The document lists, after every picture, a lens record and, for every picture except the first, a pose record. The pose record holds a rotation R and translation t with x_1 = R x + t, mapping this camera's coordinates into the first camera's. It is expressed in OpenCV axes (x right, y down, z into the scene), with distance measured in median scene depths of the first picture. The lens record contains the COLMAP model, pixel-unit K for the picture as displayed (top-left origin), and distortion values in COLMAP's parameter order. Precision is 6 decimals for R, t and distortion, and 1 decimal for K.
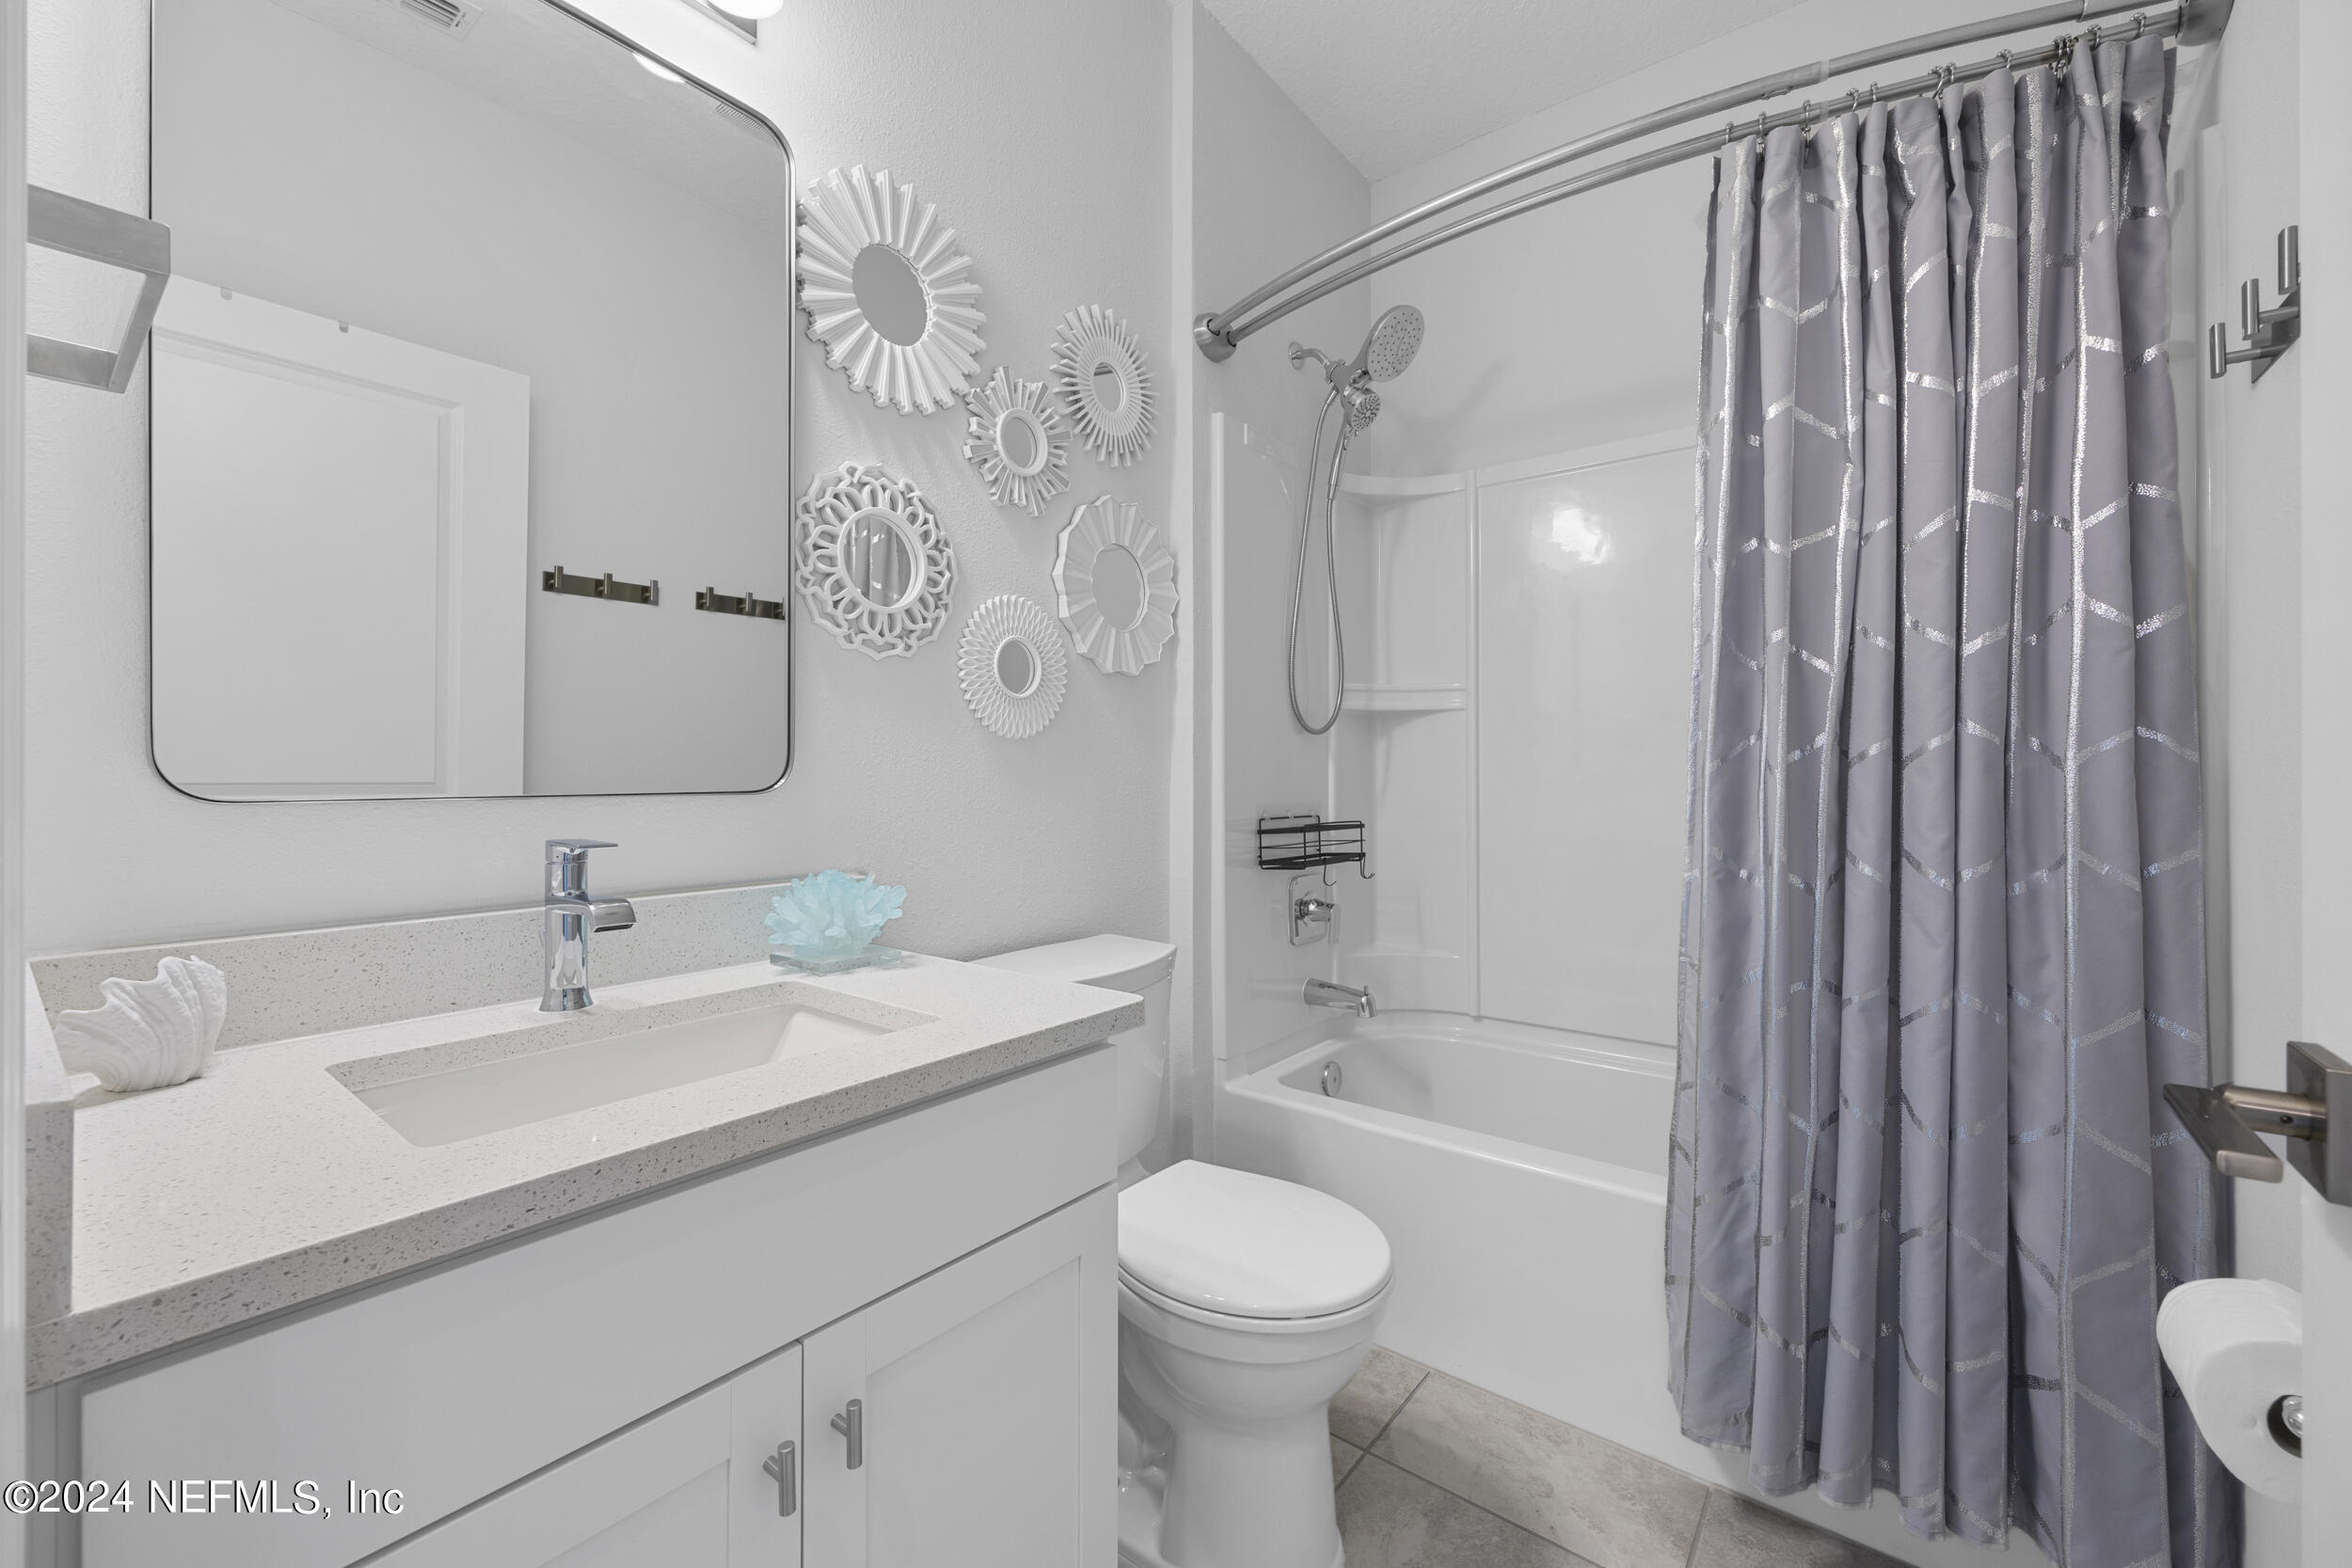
lens RADIAL K [[940.0, 0, 1174.0], [0, 940.0, 784.9], [0, 0, 1]] dist [-0.000625, 0.000099]
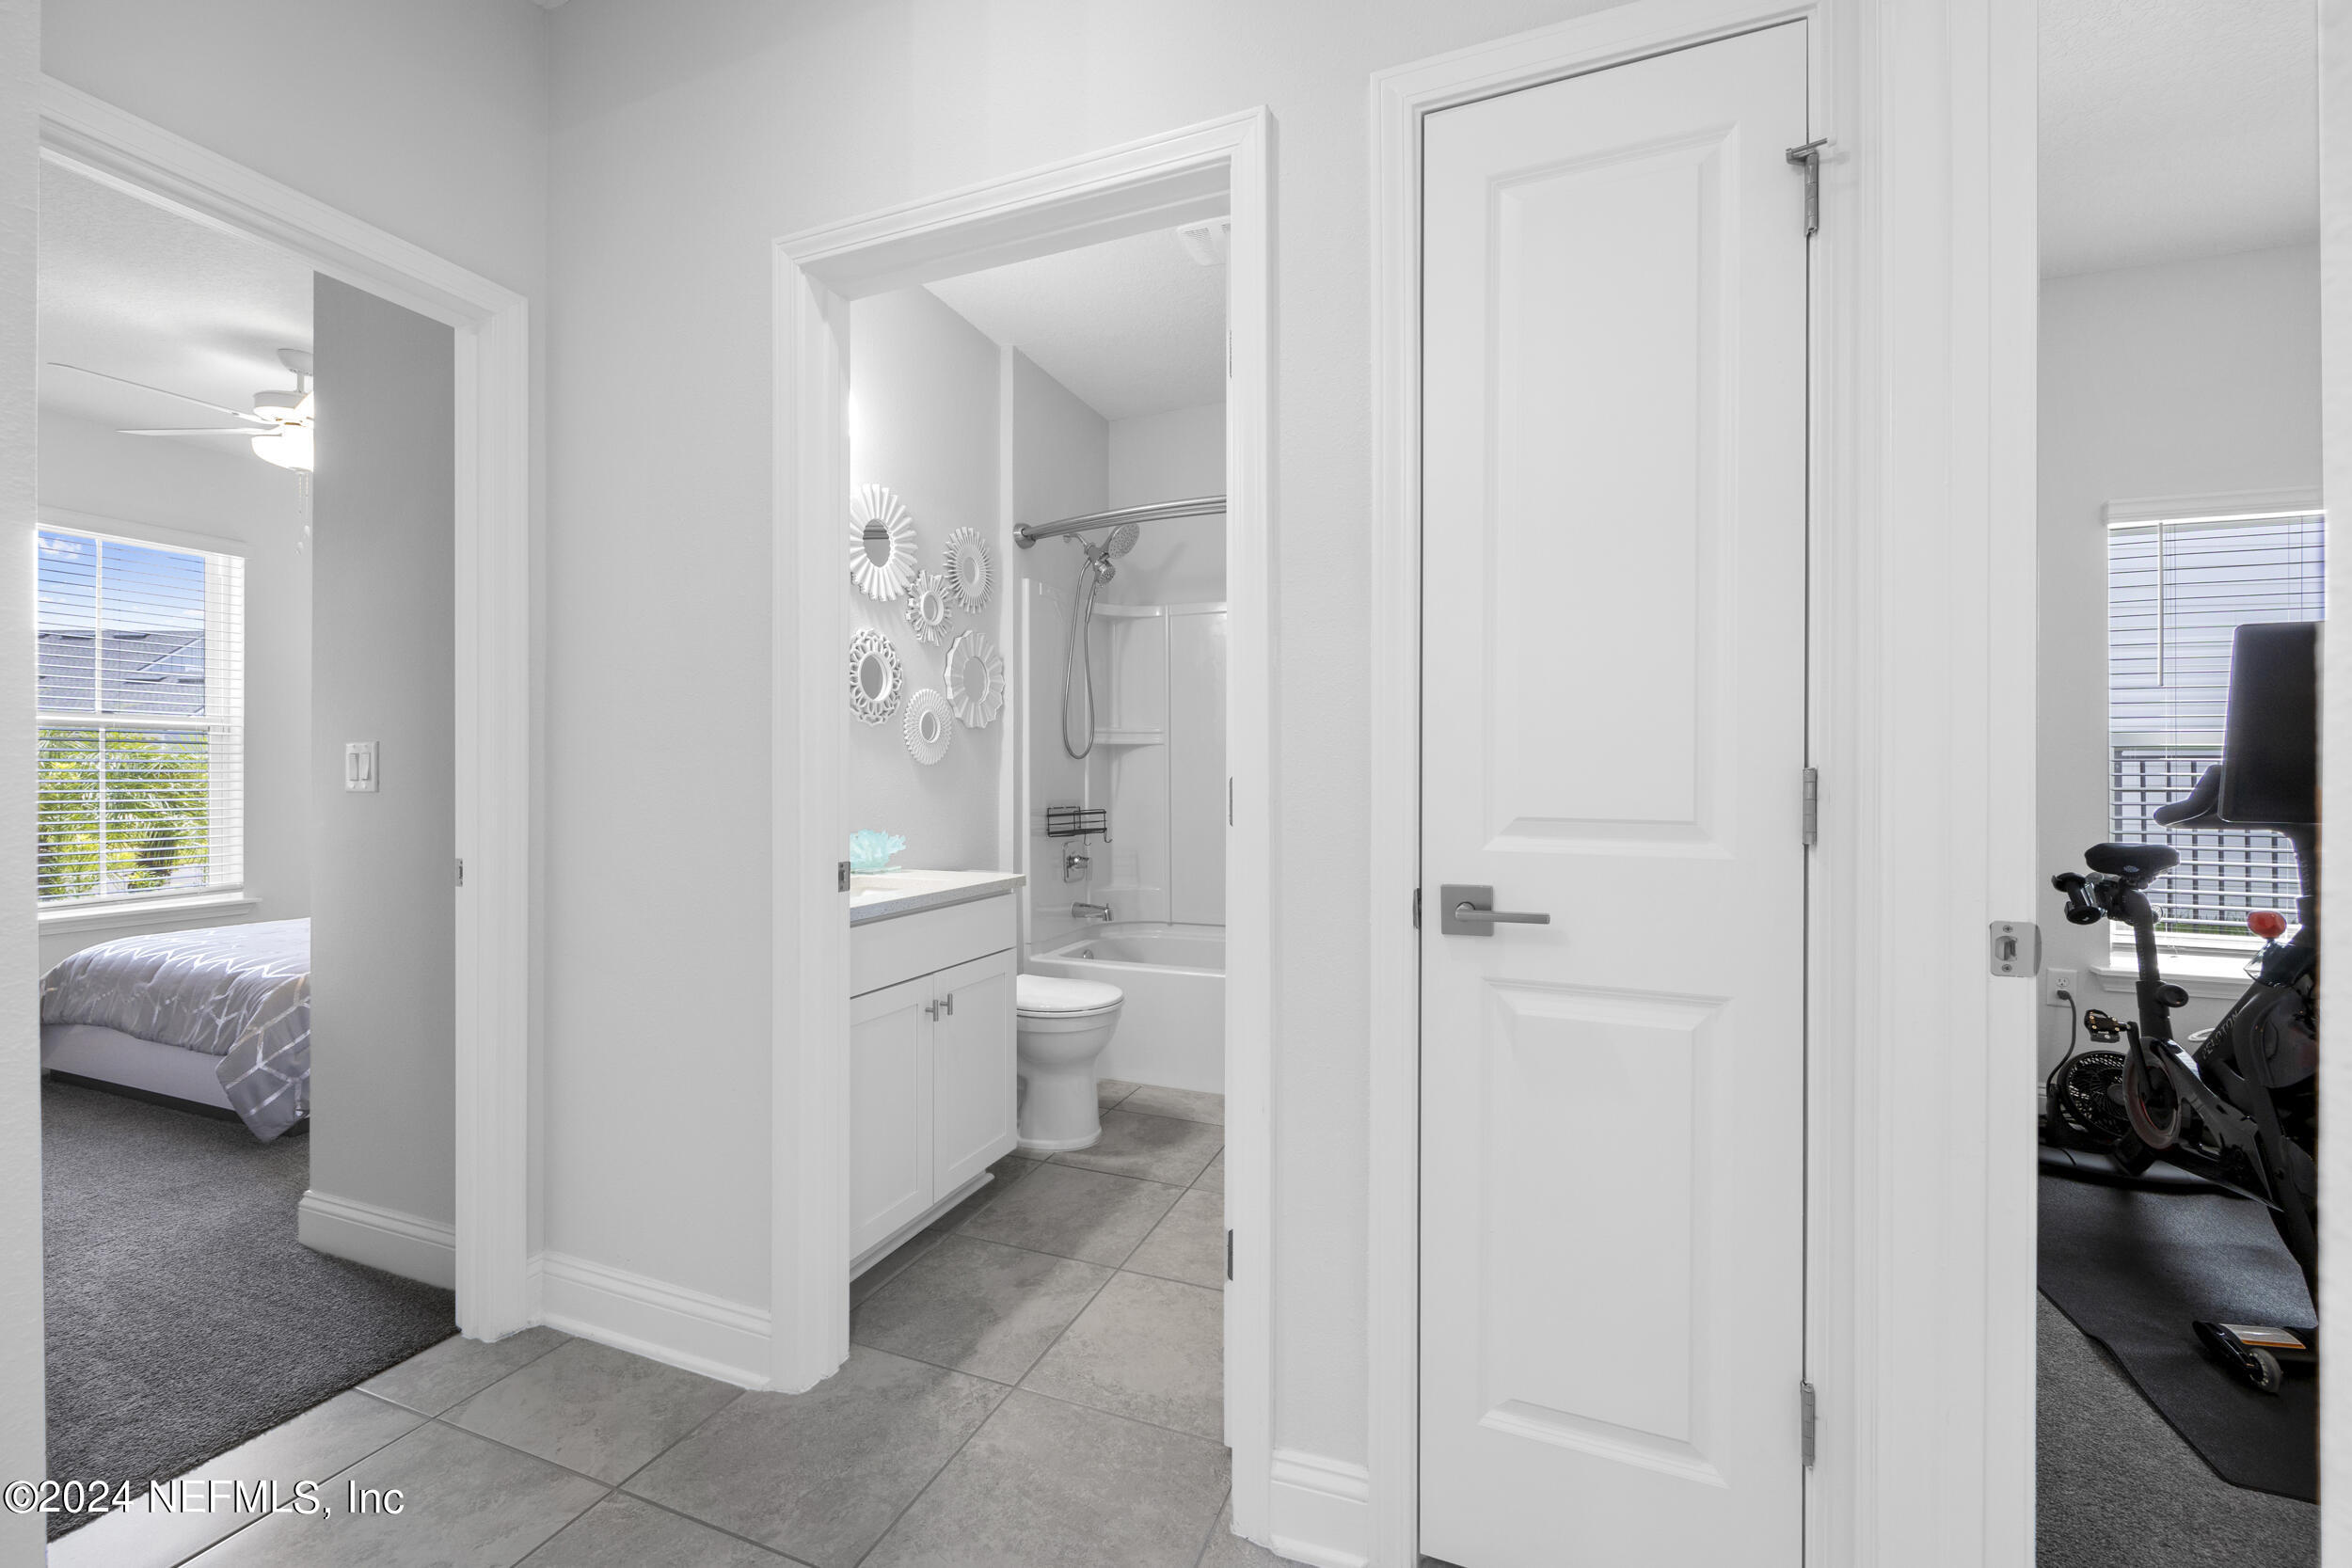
lens RADIAL K [[943.0, 0, 1180.3], [0, 943.0, 783.4], [0, 0, 1]] dist [-0.001853, 0.000156]
pose [[0.957495, 0.000551, 0.288450, -0.202763], [0.000863, 0.999988, -0.004772, -0.001526], [-0.288449, 0.004818, 0.957483, -0.847024]]
